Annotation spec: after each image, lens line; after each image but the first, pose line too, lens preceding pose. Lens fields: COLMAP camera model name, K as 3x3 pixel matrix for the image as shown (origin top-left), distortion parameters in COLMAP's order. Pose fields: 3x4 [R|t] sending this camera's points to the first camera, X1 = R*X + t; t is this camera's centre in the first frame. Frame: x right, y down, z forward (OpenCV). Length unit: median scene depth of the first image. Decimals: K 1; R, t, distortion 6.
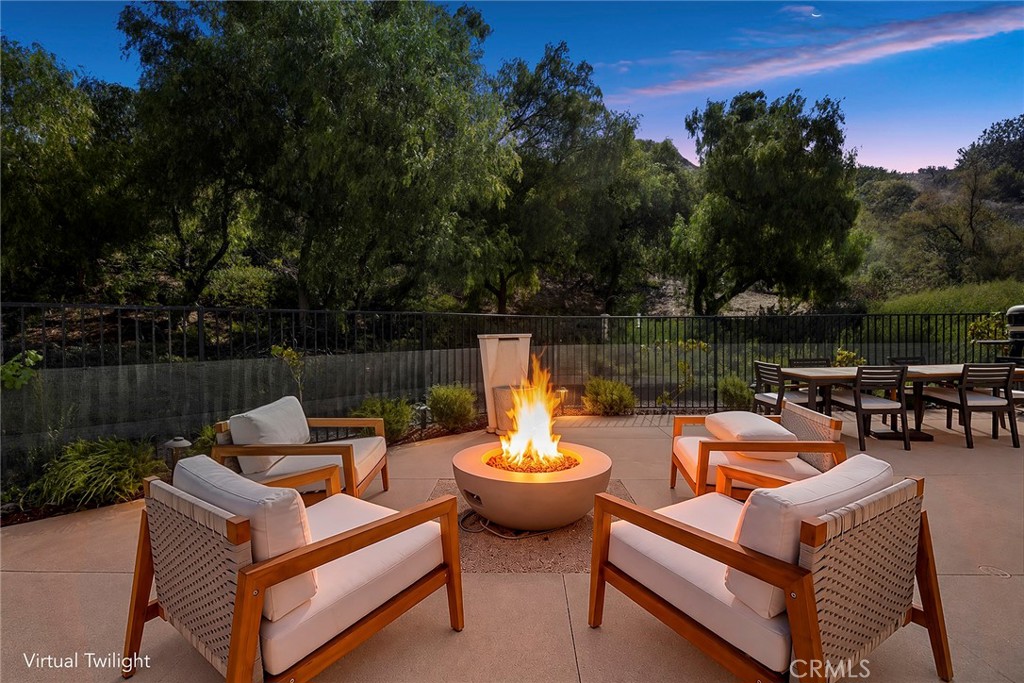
lens RADIAL K [[468.1, 0, 514.5], [0, 468.1, 336.3], [0, 0, 1]] dist [-0.016214, 0.000677]
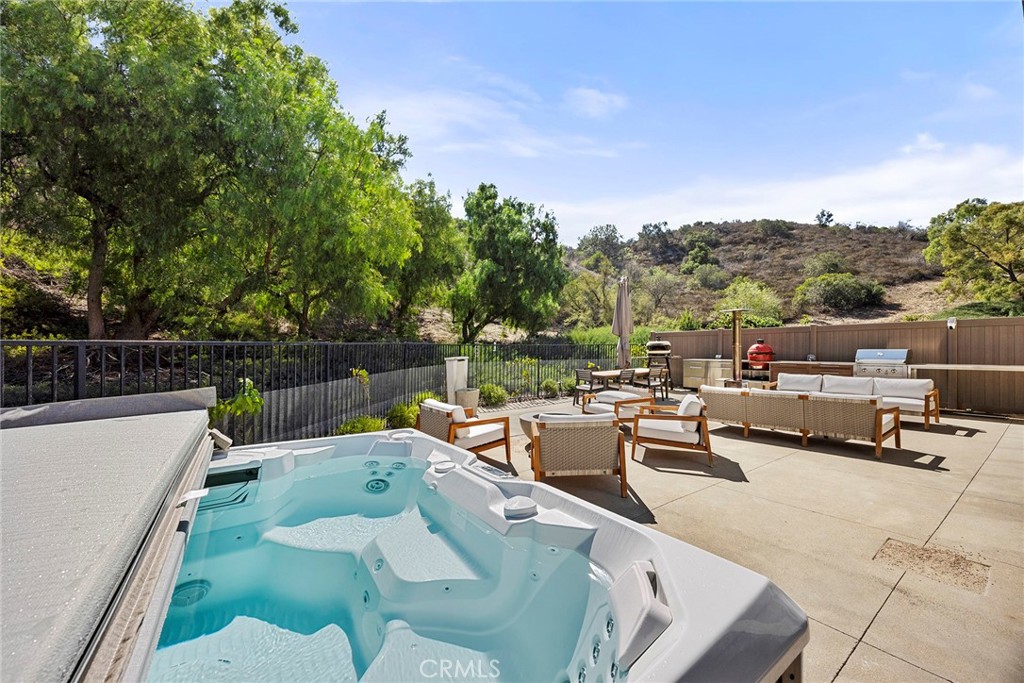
lens RADIAL K [[391.9, 0, 521.4], [0, 391.9, 360.3], [0, 0, 1]] dist [-0.000633, -0.000751]
pose [[0.802933, -0.016459, 0.595842, -0.276748], [0.002105, 0.999691, 0.024778, -0.011368], [-0.596066, -0.018641, 0.802719, -0.087196]]
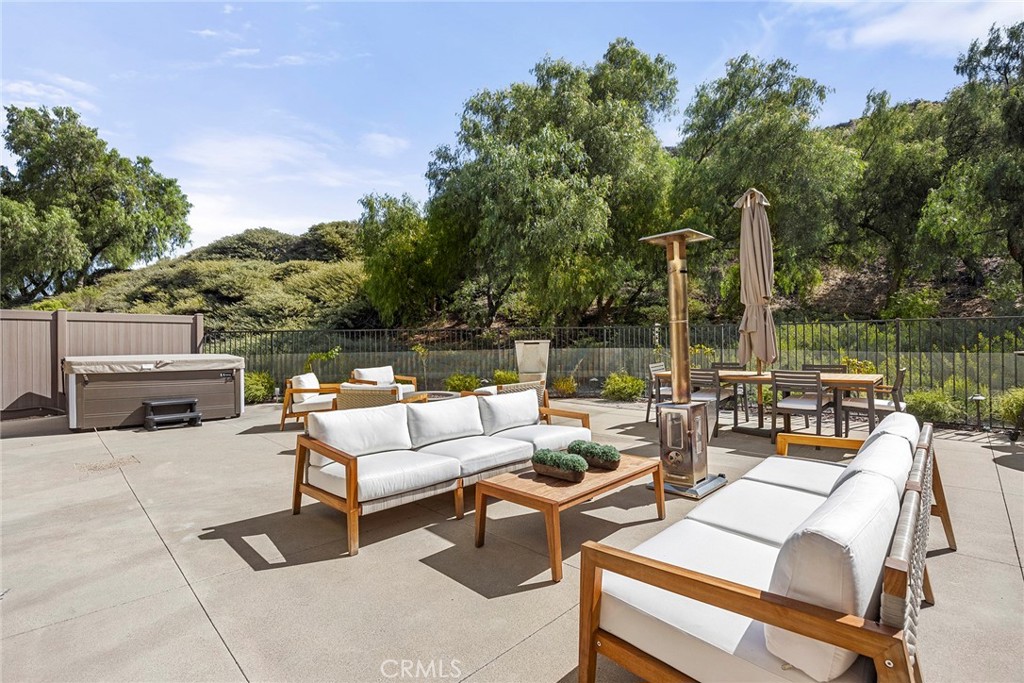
lens RADIAL K [[468.1, 0, 509.1], [0, 468.1, 337.0], [0, 0, 1]] dist [-0.016214, 0.000677]
pose [[0.726093, -0.000795, -0.687596, 0.448212], [0.001958, 0.999998, 0.000911, -0.007863], [0.687594, -0.002007, 0.726093, -0.103257]]
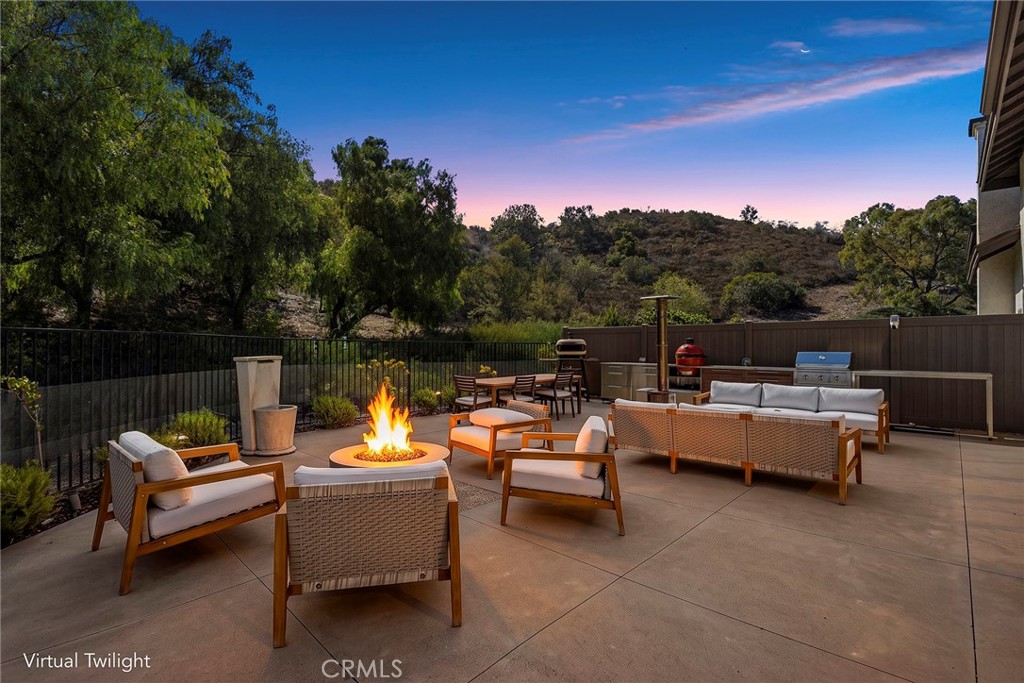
lens RADIAL K [[468.1, 0, 515.4], [0, 468.1, 348.5], [0, 0, 1]] dist [-0.016214, 0.000677]
pose [[0.674566, 0.011499, 0.738125, -0.169978], [-0.009617, 0.999931, -0.006789, -0.008711], [-0.738152, -0.002519, 0.674630, -0.041980]]
